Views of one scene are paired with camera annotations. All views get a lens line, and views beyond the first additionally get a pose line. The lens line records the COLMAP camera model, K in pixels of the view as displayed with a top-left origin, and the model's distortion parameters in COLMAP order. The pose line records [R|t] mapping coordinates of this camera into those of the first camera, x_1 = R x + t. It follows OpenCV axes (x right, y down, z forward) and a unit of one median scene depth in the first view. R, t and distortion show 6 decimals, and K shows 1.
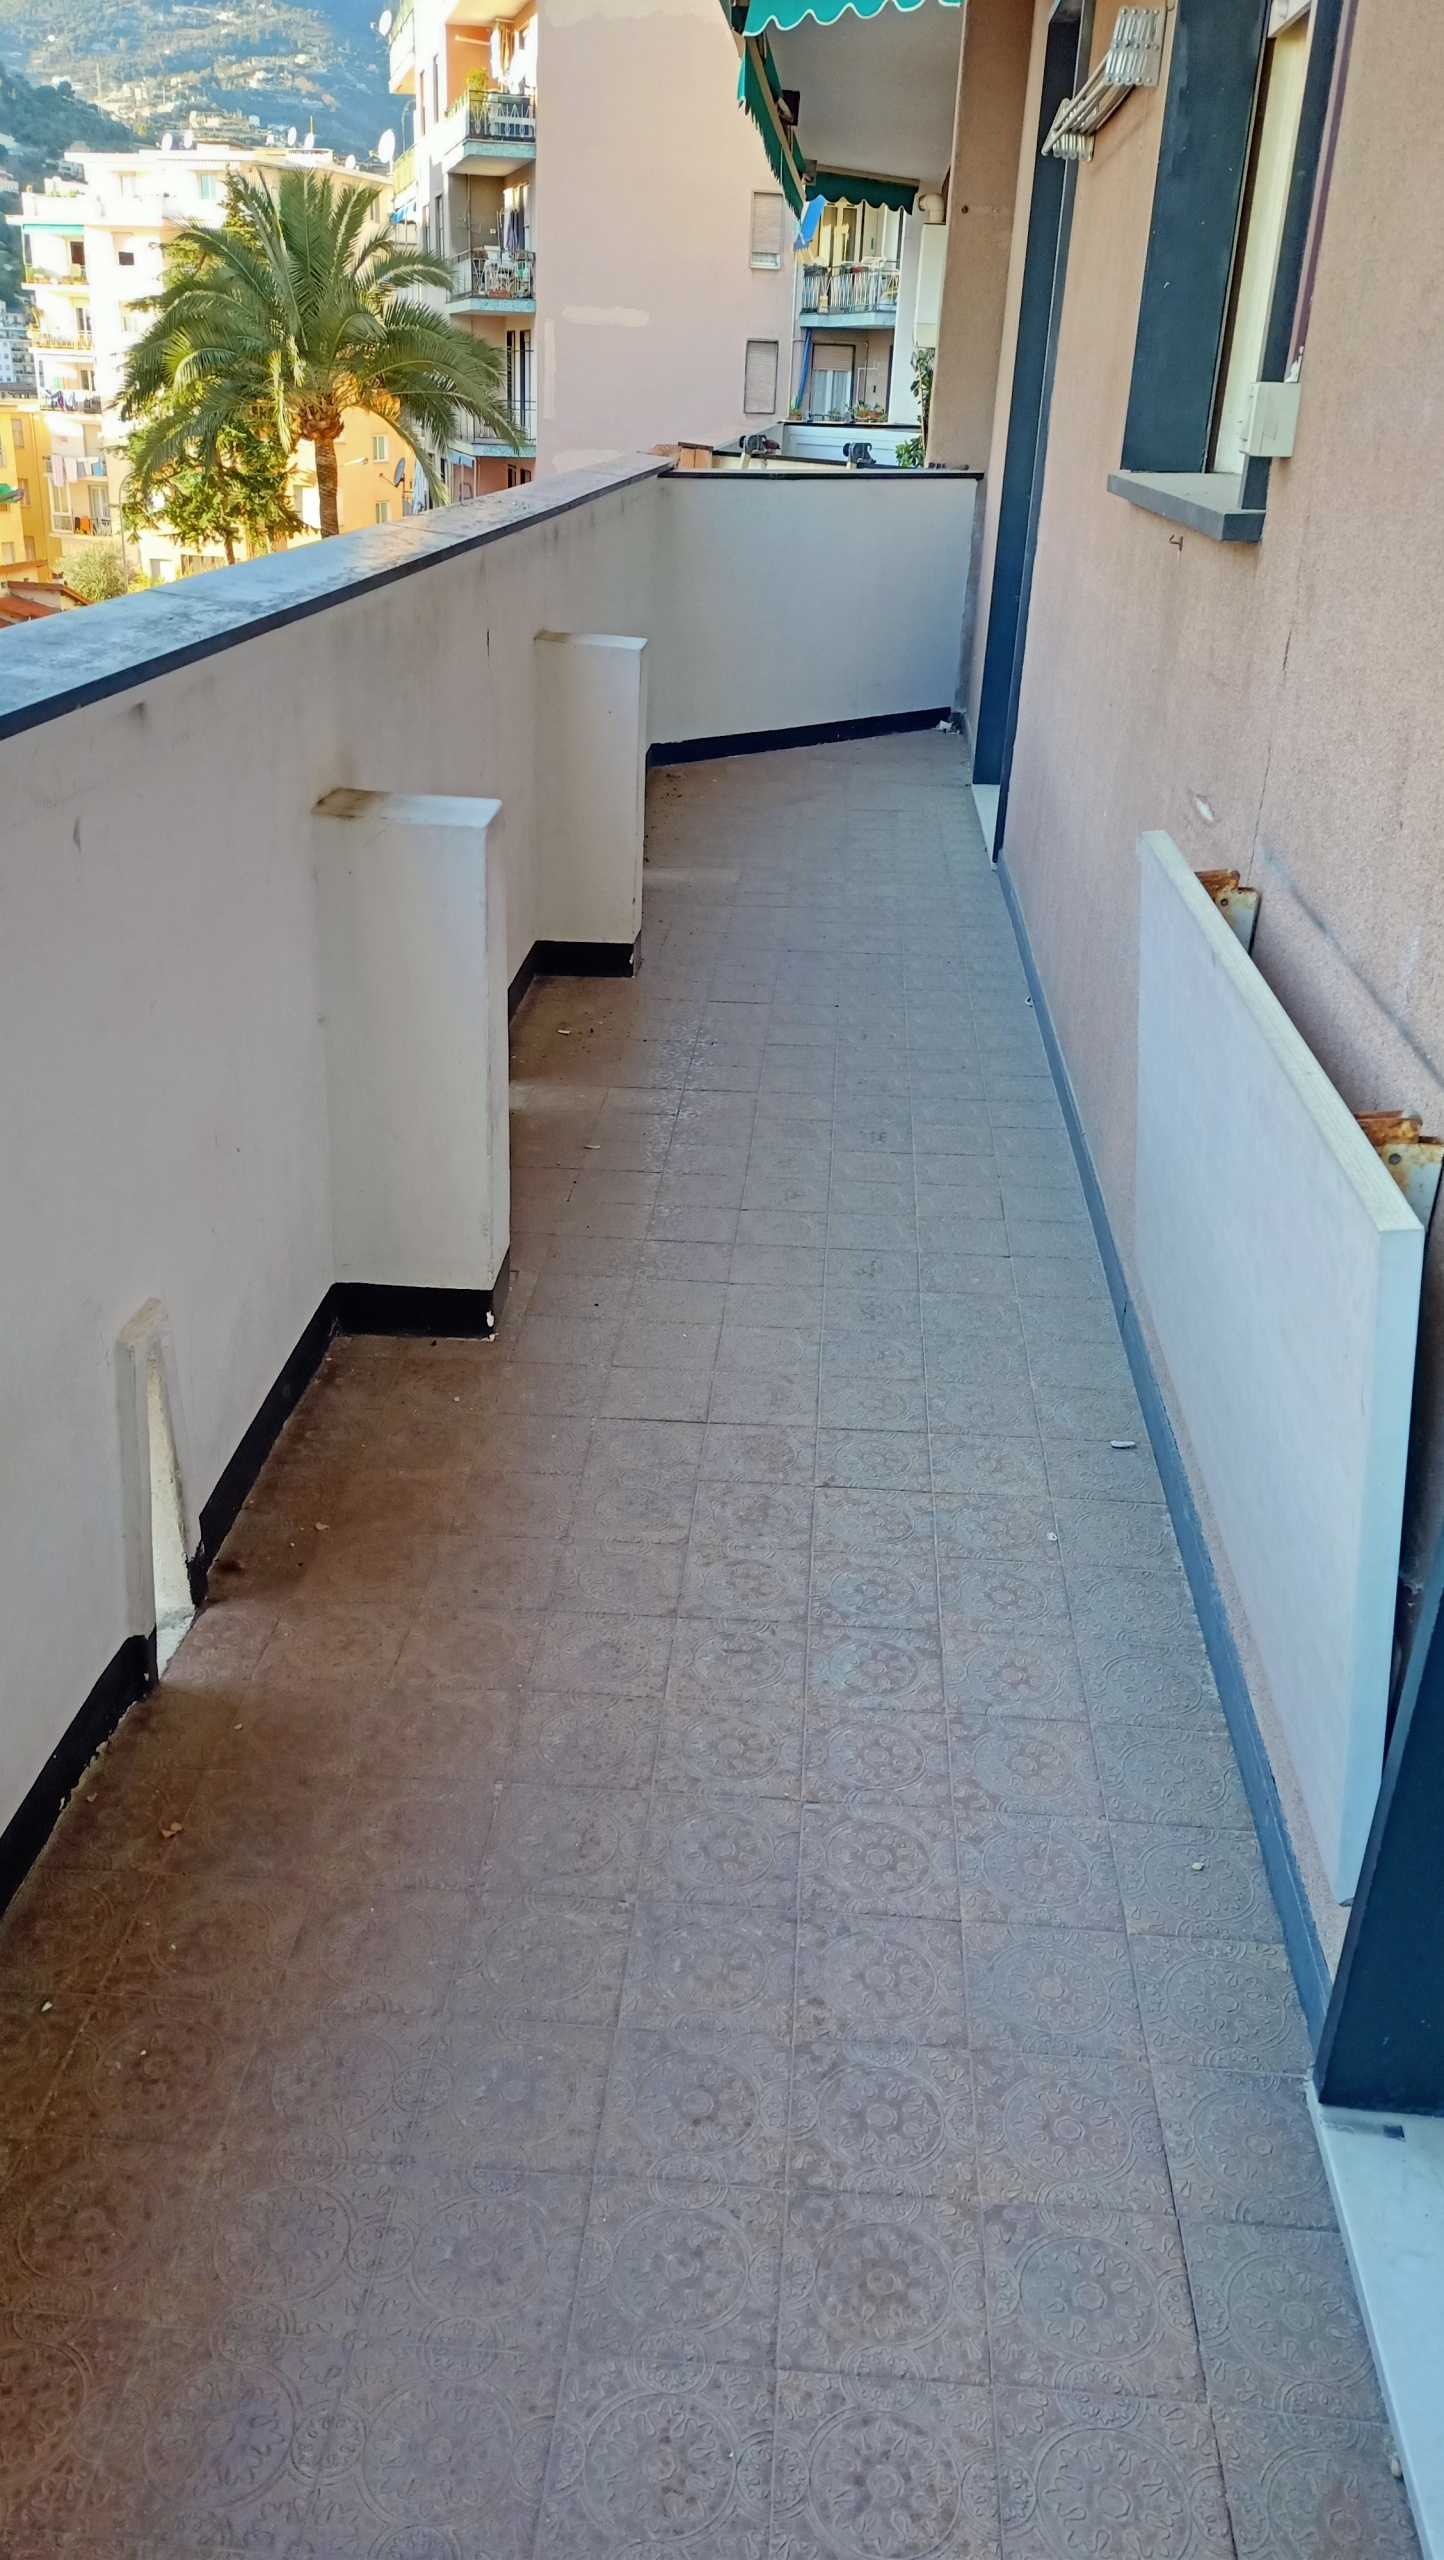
lens RADIAL K [[1906.5, 0, 718.3], [0, 1906.5, 1315.5], [0, 0, 1]] dist [0.079616, -0.087295]
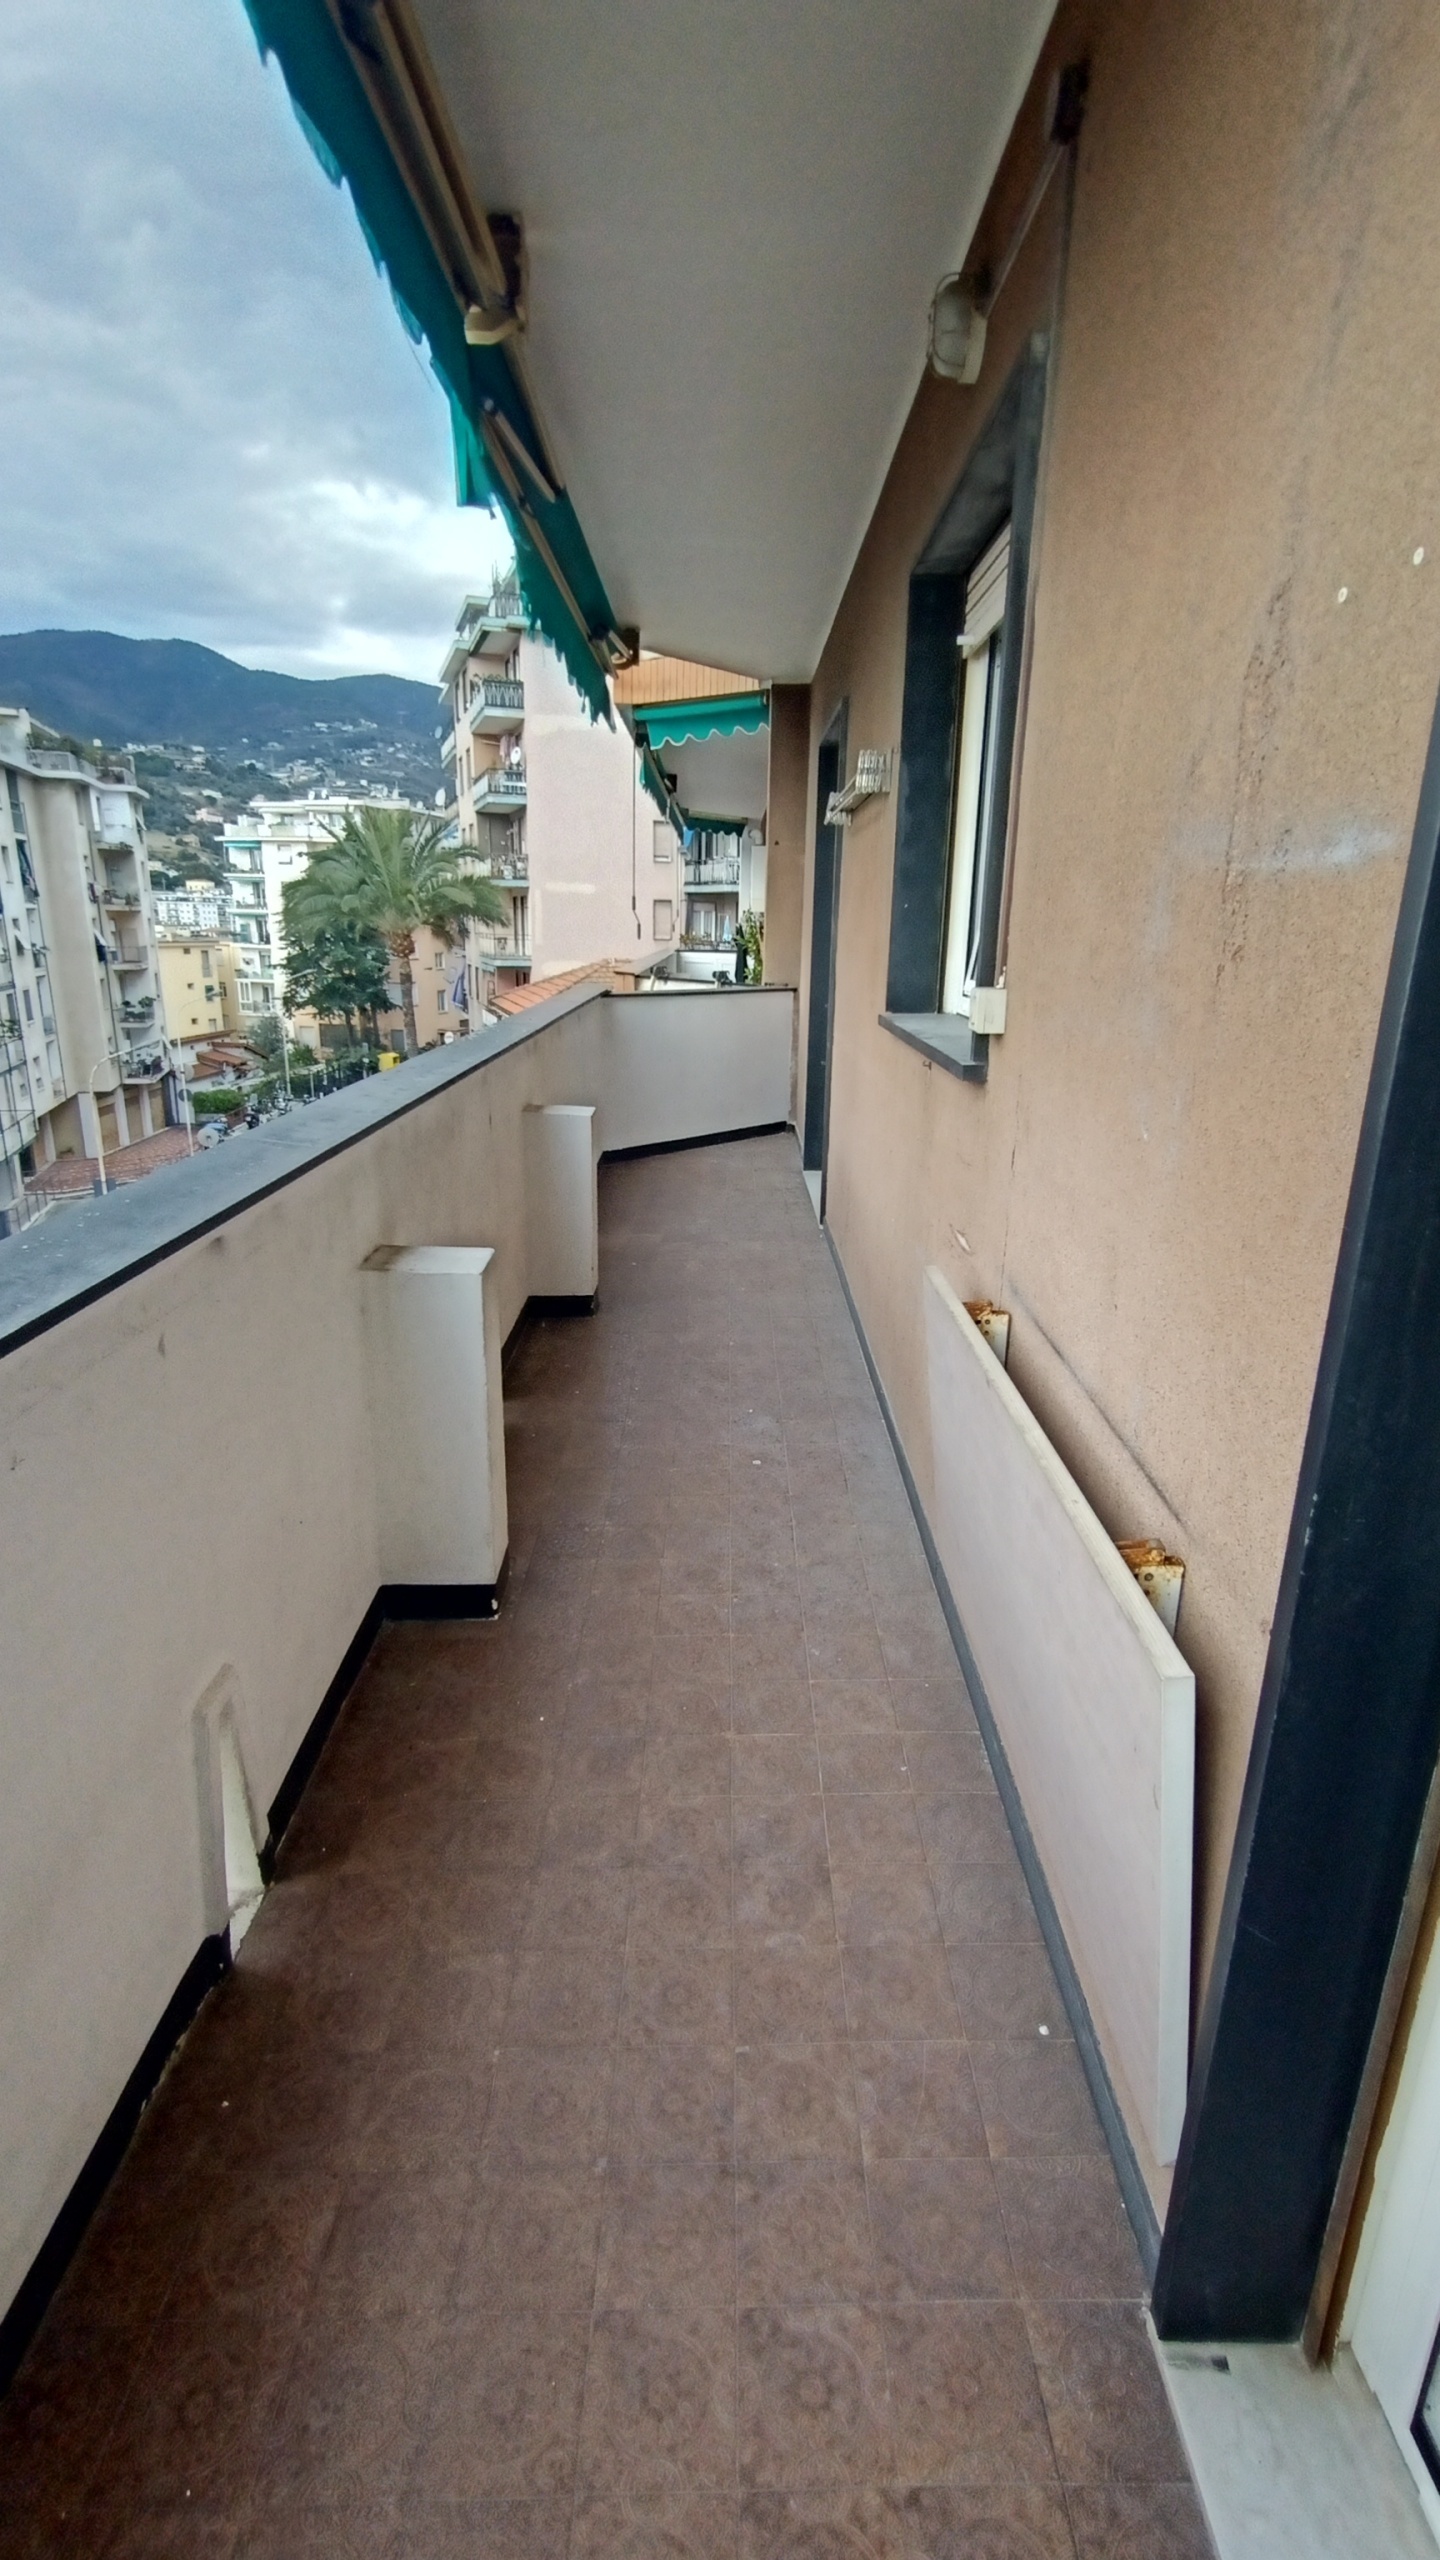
lens RADIAL K [[1166.1, 0, 755.9], [0, 1166.1, 1279.4], [0, 0, 1]] dist [0.001063, 0.000179]
pose [[0.995350, -0.043747, 0.085815, 0.010099], [0.055696, 0.988269, -0.142206, -0.110256], [-0.078587, 0.146325, 0.986110, 0.109168]]
